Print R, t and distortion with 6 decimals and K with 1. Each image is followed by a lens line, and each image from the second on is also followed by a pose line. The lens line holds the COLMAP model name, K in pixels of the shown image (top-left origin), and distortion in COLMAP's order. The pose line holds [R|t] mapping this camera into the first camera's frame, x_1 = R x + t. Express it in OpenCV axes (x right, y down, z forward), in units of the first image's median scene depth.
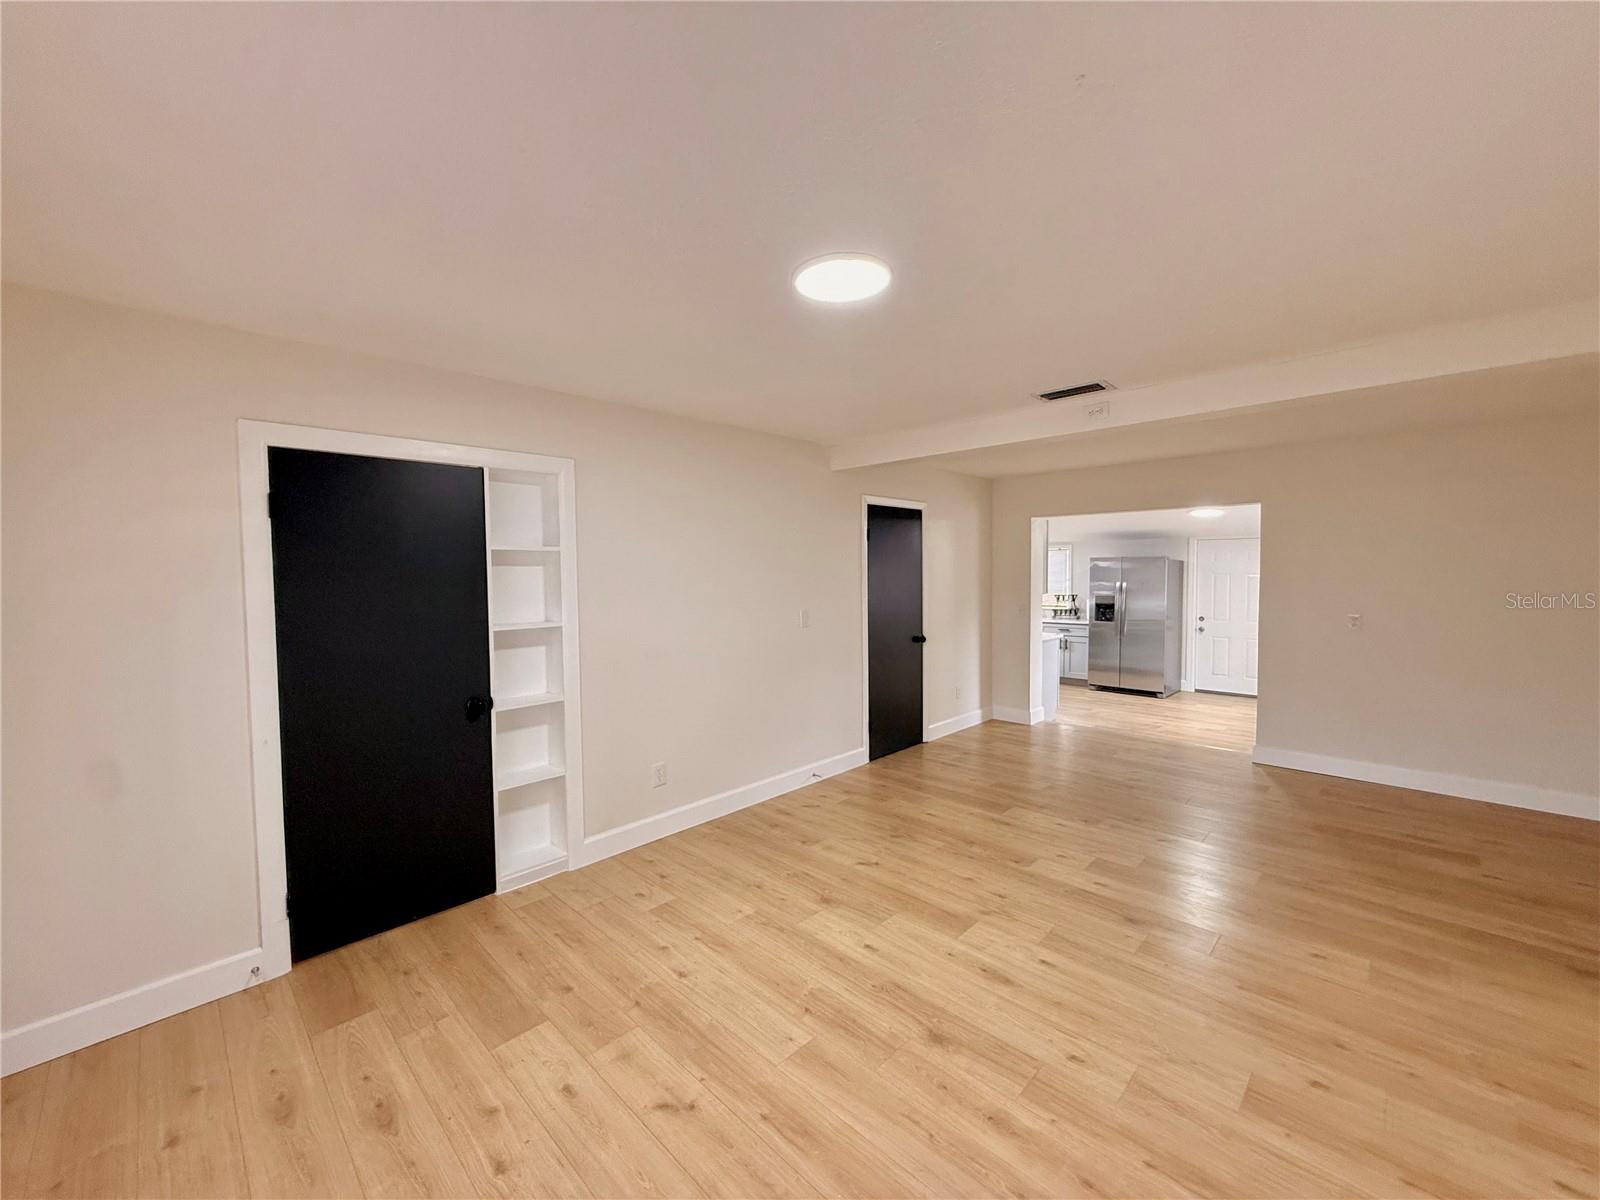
lens RADIAL K [[639.7, 0, 797.4], [0, 639.7, 599.2], [0, 0, 1]] dist [-0.000653, 0.000813]
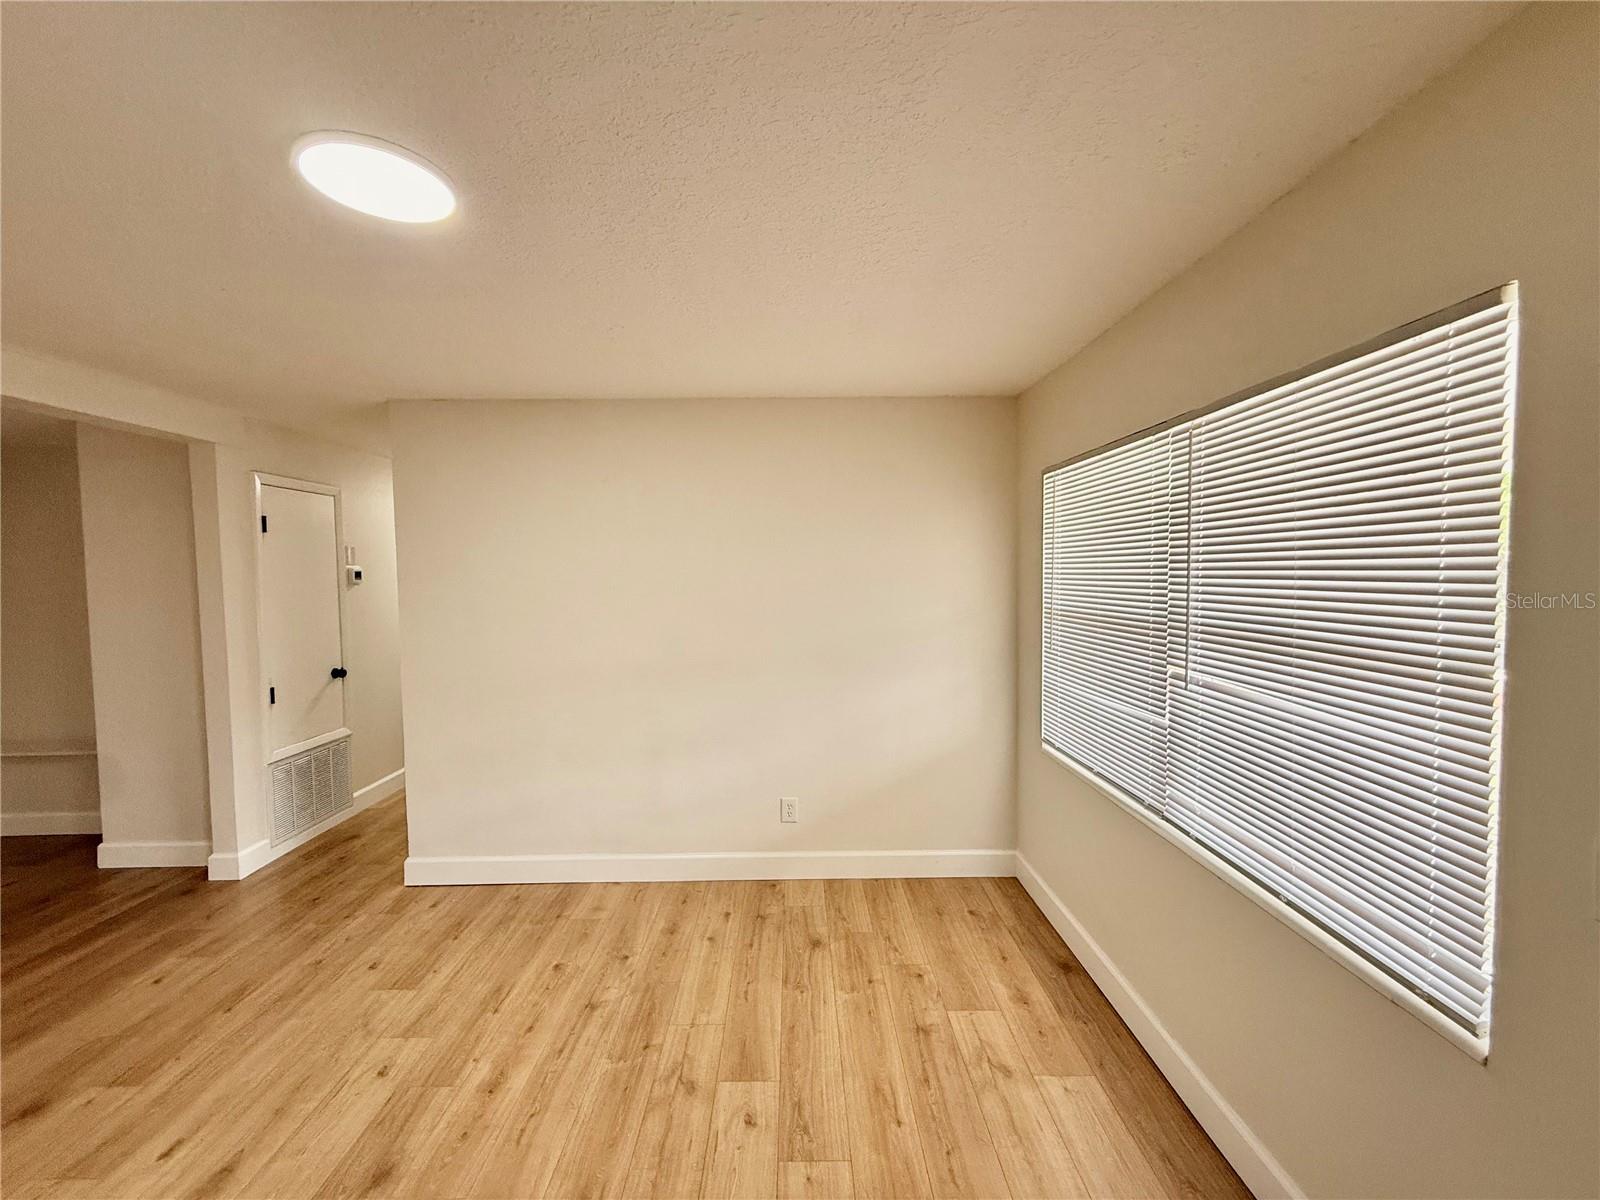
lens RADIAL K [[637.3, 0, 795.9], [0, 637.3, 600.9], [0, 0, 1]] dist [0.000147, 0.000027]
pose [[-0.706475, -0.012558, 0.707626, -0.425173], [0.050705, 0.996375, 0.068305, -0.037337], [-0.705919, 0.084136, -0.703278, 0.682745]]
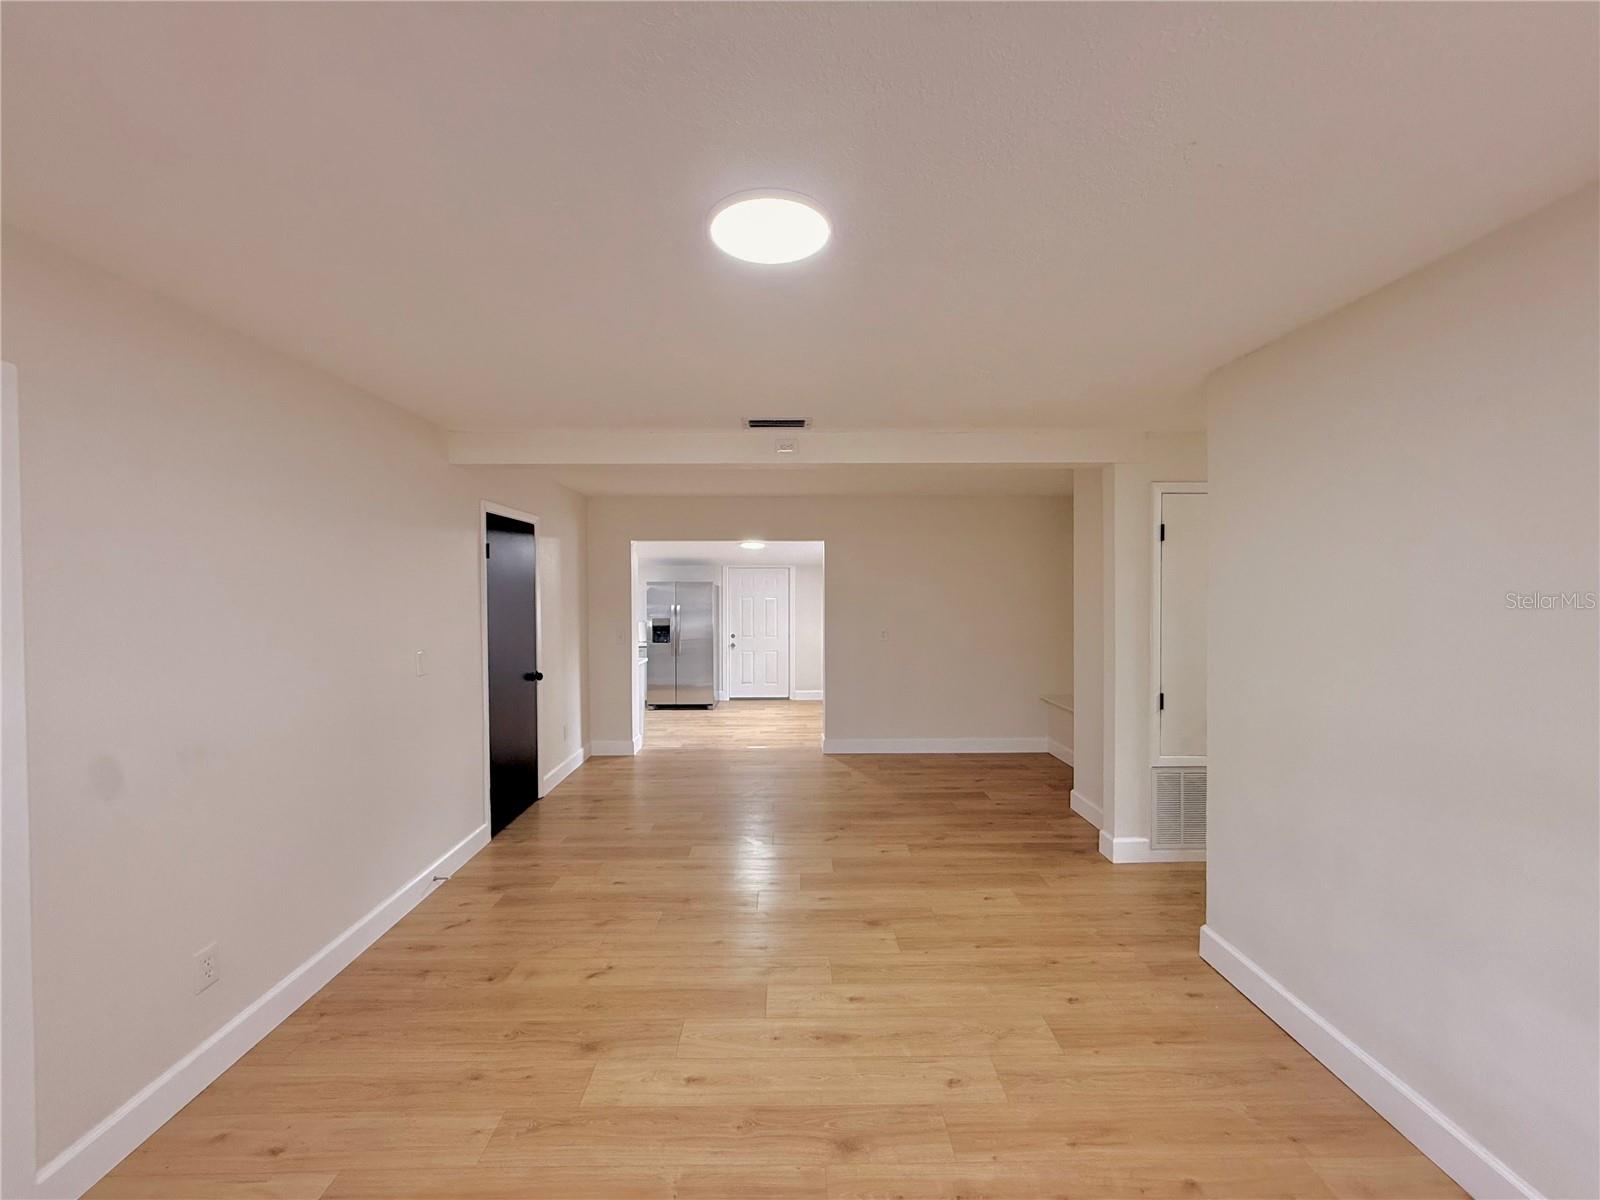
lens RADIAL K [[639.7, 0, 797.4], [0, 639.7, 599.2], [0, 0, 1]] dist [-0.000653, 0.000813]
pose [[0.703054, -0.004599, 0.711122, -0.262706], [0.028490, 0.999358, -0.021703, -0.018286], [-0.710566, 0.035518, 0.702734, 0.251085]]
